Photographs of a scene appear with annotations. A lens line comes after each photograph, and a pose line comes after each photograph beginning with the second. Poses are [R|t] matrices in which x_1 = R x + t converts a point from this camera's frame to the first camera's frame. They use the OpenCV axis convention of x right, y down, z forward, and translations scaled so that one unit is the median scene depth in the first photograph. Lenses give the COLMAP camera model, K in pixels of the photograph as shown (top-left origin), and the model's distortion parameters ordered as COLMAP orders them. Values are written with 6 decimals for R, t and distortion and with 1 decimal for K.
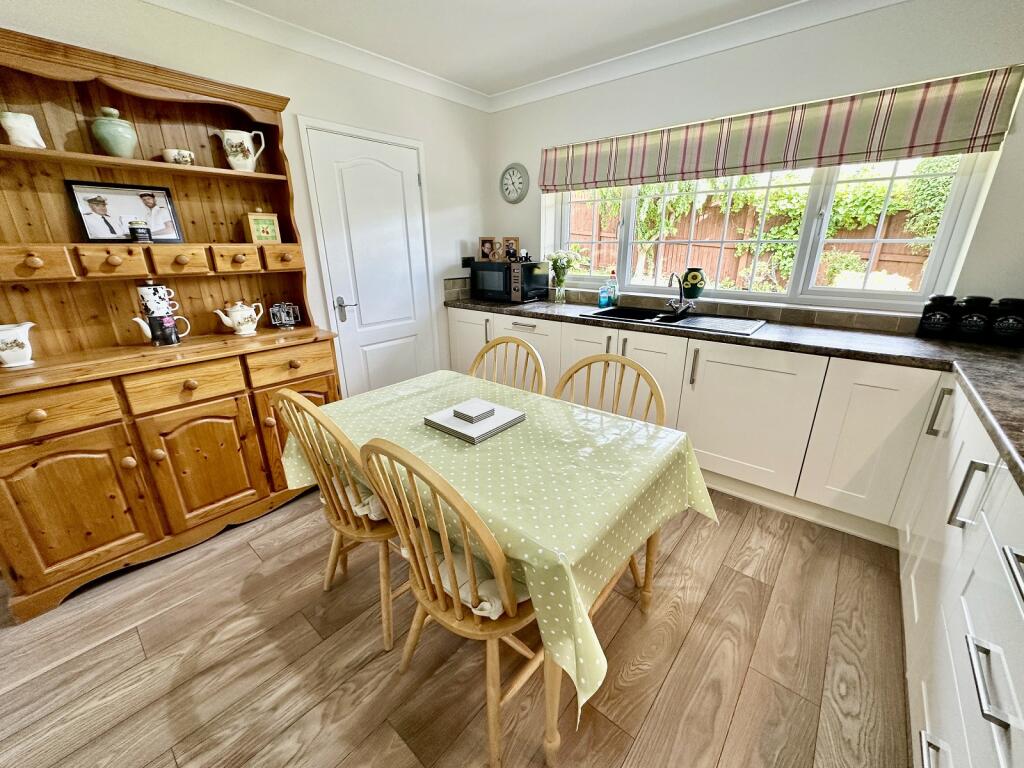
lens RADIAL K [[408.7, 0, 514.2], [0, 408.7, 383.4], [0, 0, 1]] dist [-0.000653, 0.000121]
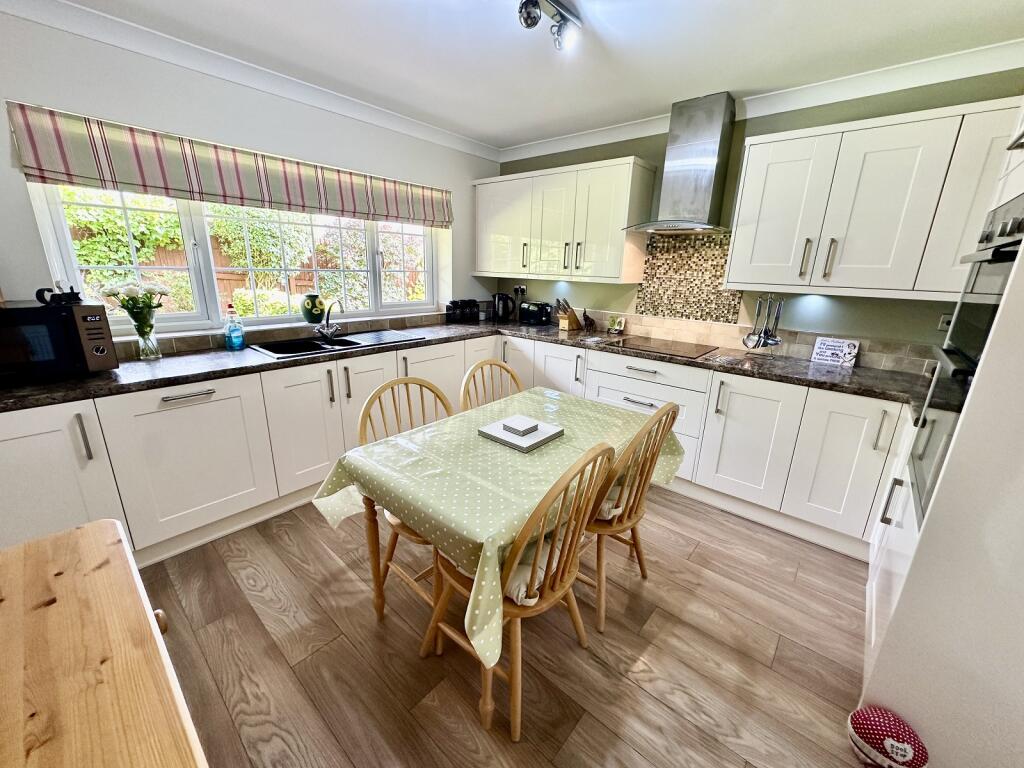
lens RADIAL K [[408.7, 0, 514.2], [0, 408.7, 383.4], [0, 0, 1]] dist [-0.000653, 0.000121]
pose [[0.007908, -0.269757, 0.962896, -0.894427], [0.298342, 0.919707, 0.255207, -0.260691], [-0.954426, 0.285254, 0.087752, 0.667244]]
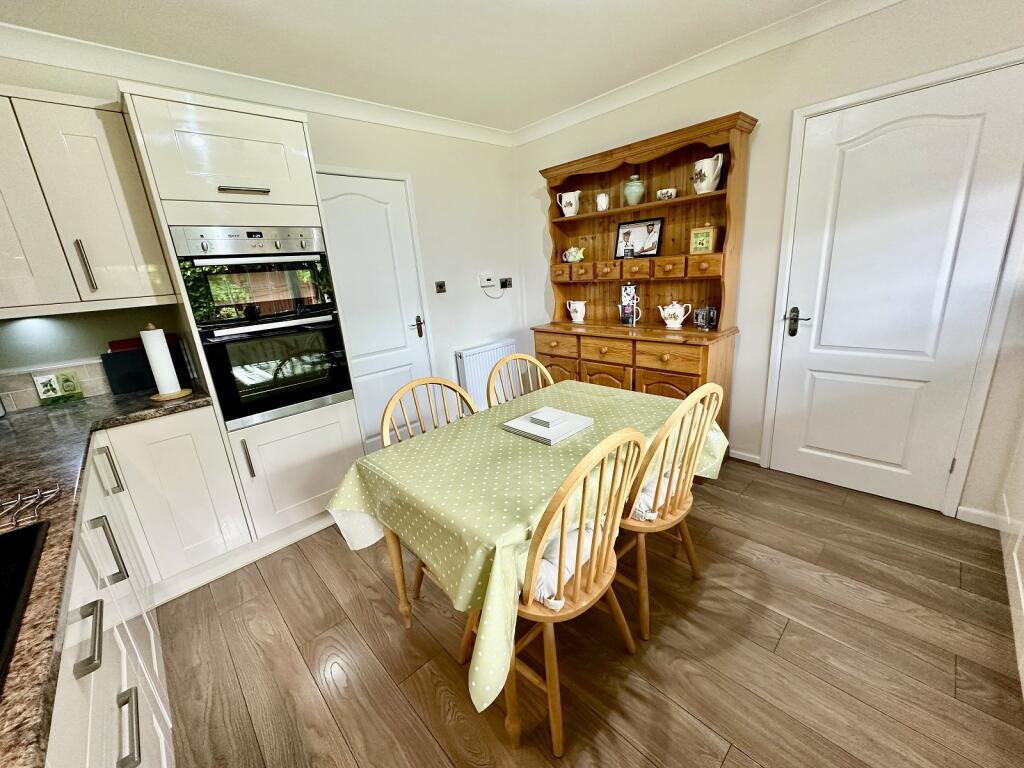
lens RADIAL K [[408.7, 0, 514.2], [0, 408.7, 383.4], [0, 0, 1]] dist [-0.000653, 0.000121]
pose [[-0.100234, 0.287472, -0.952530, 0.706114], [-0.251908, 0.918827, 0.303808, -0.248390], [0.962546, 0.270402, -0.019682, 0.682442]]
